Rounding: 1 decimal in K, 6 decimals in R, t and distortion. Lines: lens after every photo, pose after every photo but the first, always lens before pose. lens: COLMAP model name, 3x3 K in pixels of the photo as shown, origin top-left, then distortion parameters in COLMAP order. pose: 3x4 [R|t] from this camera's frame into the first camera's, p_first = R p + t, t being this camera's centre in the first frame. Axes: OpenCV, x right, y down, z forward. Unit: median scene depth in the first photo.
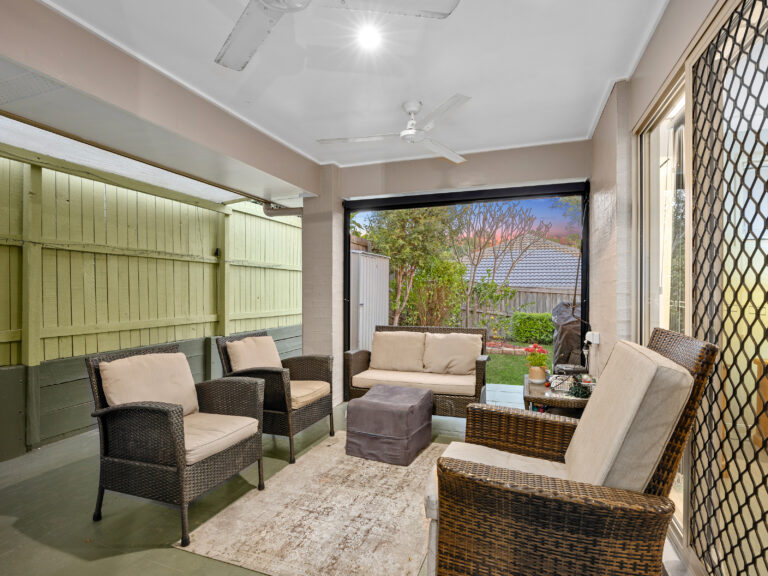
lens RADIAL K [[396.7, 0, 384.0], [0, 396.7, 288.0], [0, 0, 1]] dist [-0.000023, -0.000006]
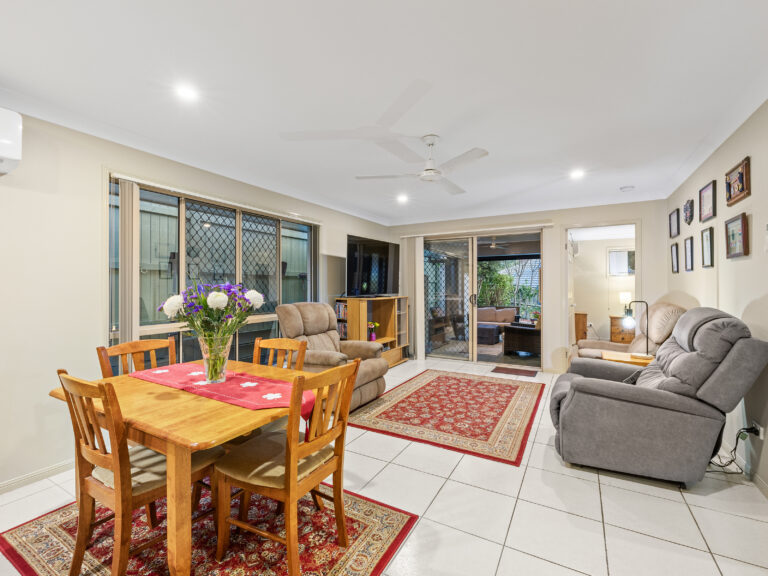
lens RADIAL K [[343.1, 0, 384.0], [0, 343.1, 288.0], [0, 0, 1]] dist [0.002396, 0.000239]
pose [[0.986464, -0.000368, -0.163978, -0.118321], [0.001491, 0.999976, 0.006722, -0.020455], [0.163972, -0.006876, 0.986441, -0.643403]]
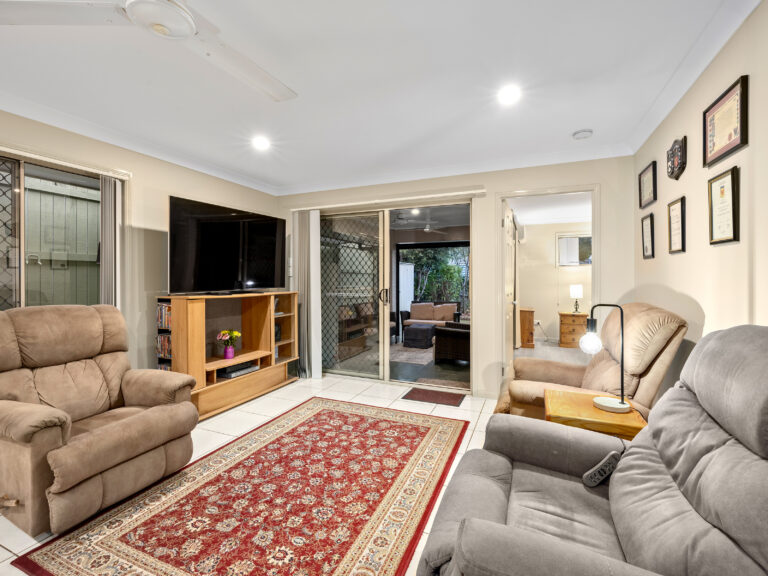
lens RADIAL K [[345.6, 0, 383.0], [0, 345.6, 280.6], [0, 0, 1]] dist [0.001355, 0.000198]
pose [[0.998500, 0.000275, -0.054749, -0.036591], [0.000235, 0.999957, 0.009294, -0.019401], [0.054749, -0.009293, 0.998457, -0.460128]]
